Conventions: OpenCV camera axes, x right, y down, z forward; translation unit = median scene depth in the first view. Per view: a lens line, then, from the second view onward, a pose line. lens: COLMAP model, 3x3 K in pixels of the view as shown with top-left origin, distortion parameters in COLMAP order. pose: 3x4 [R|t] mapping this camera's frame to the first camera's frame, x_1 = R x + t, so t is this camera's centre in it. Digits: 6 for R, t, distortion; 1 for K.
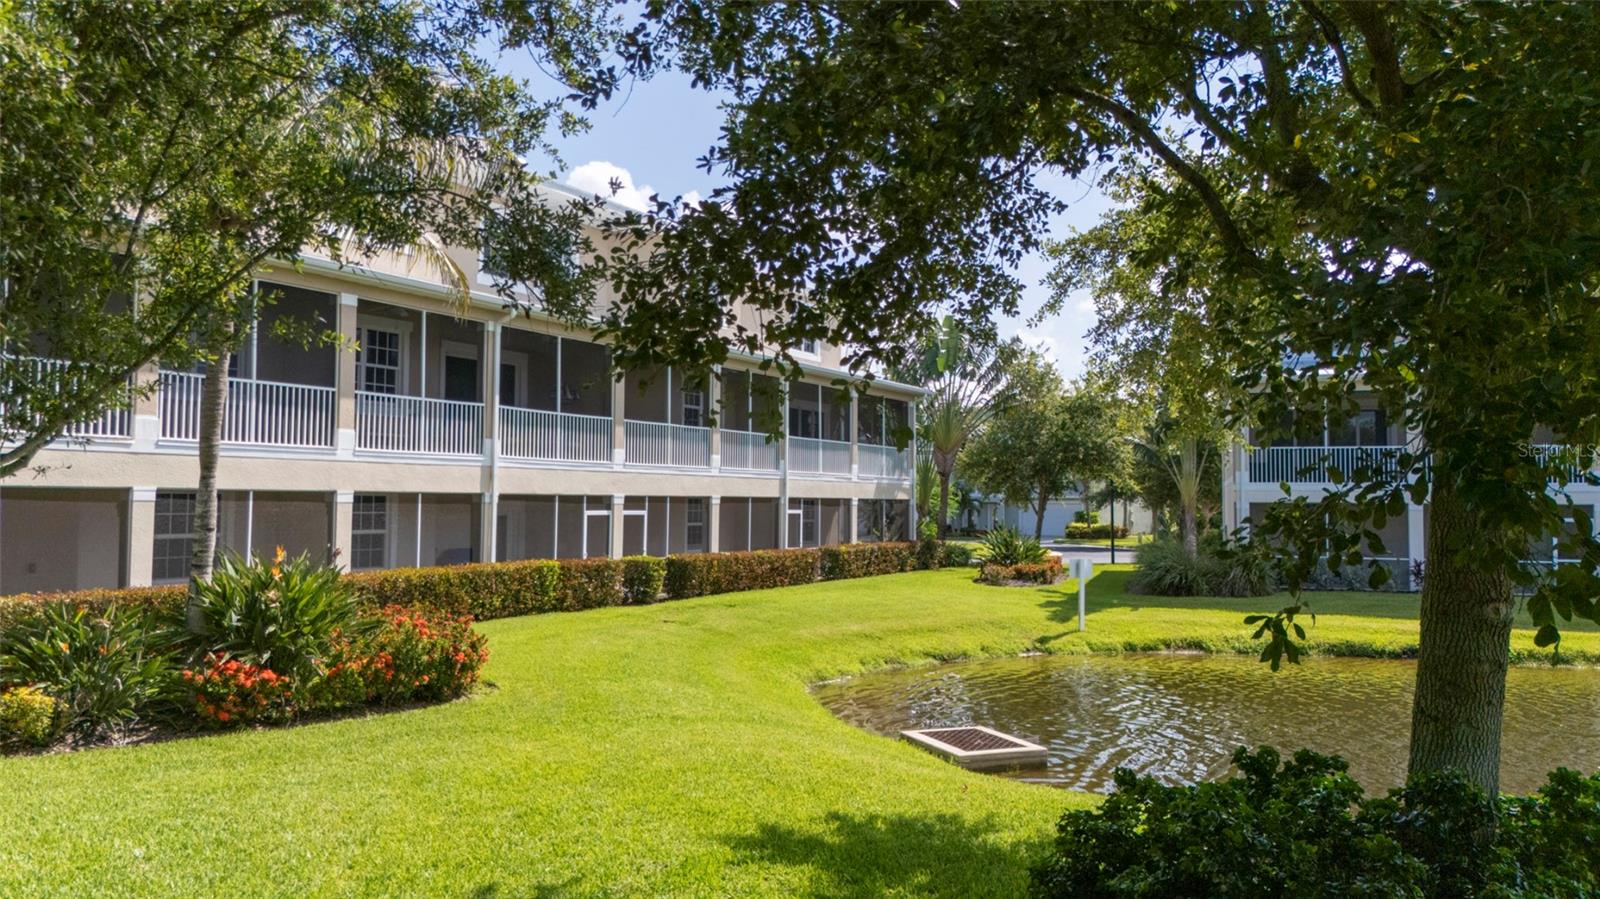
lens RADIAL K [[1182.3, 0, 800.0], [0, 1182.3, 449.5], [0, 0, 1]] dist [0.069903, -0.061343]
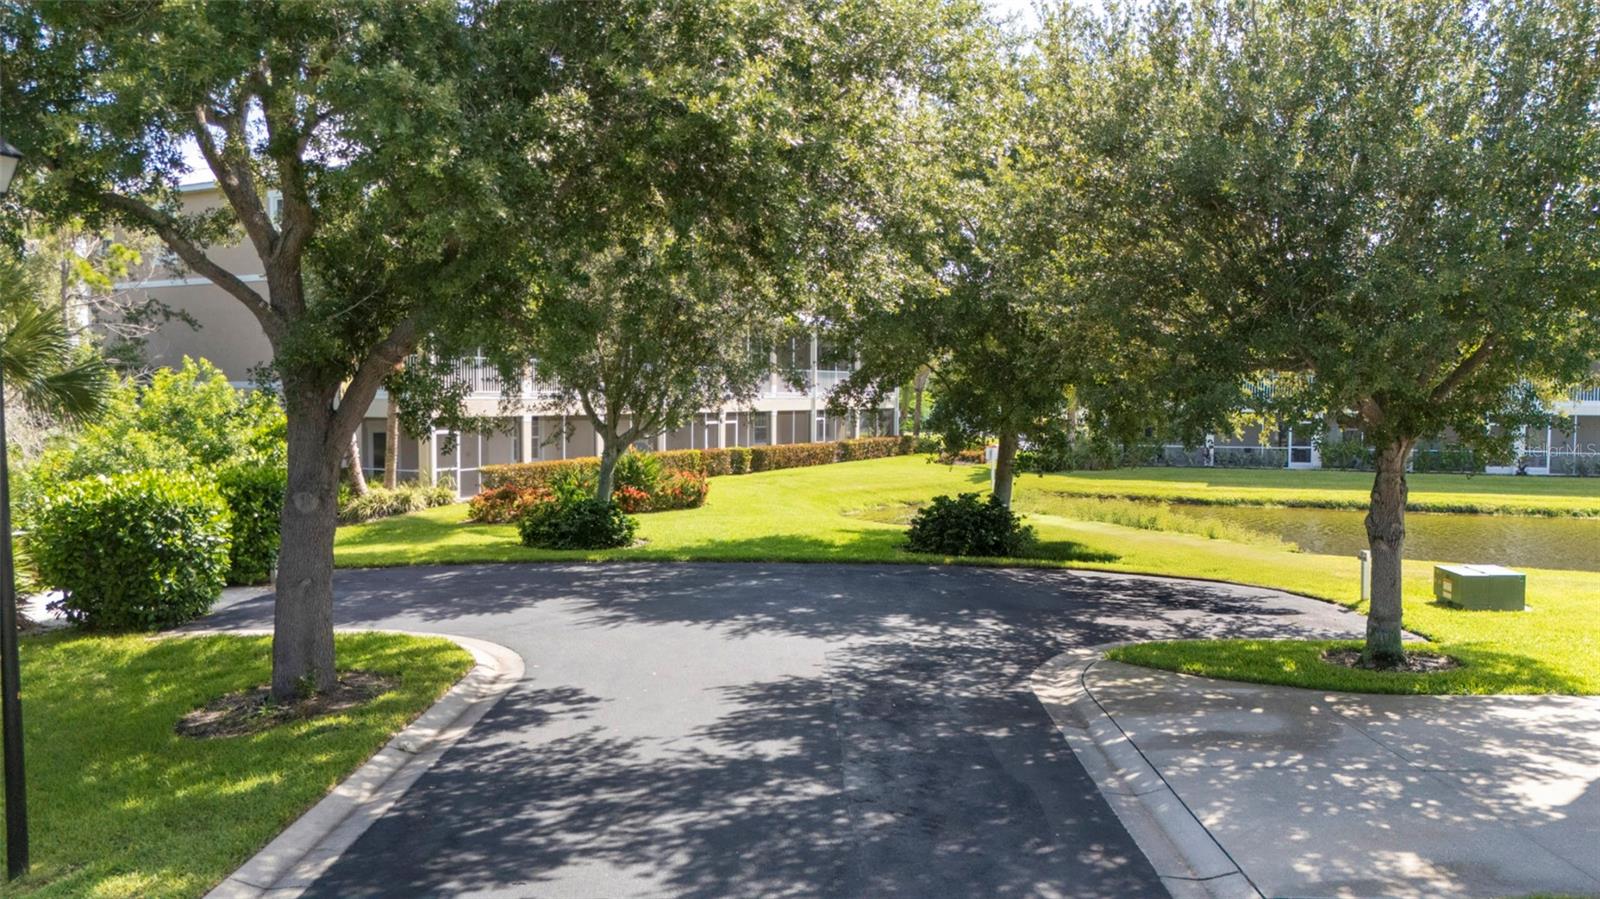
lens RADIAL K [[1182.3, 0, 800.0], [0, 1182.3, 449.5], [0, 0, 1]] dist [0.069903, -0.061343]
pose [[0.999974, -0.002976, 0.006615, -0.046444], [0.002338, 0.995538, 0.094337, -0.060451], [-0.006866, -0.094319, 0.995518, -0.625588]]
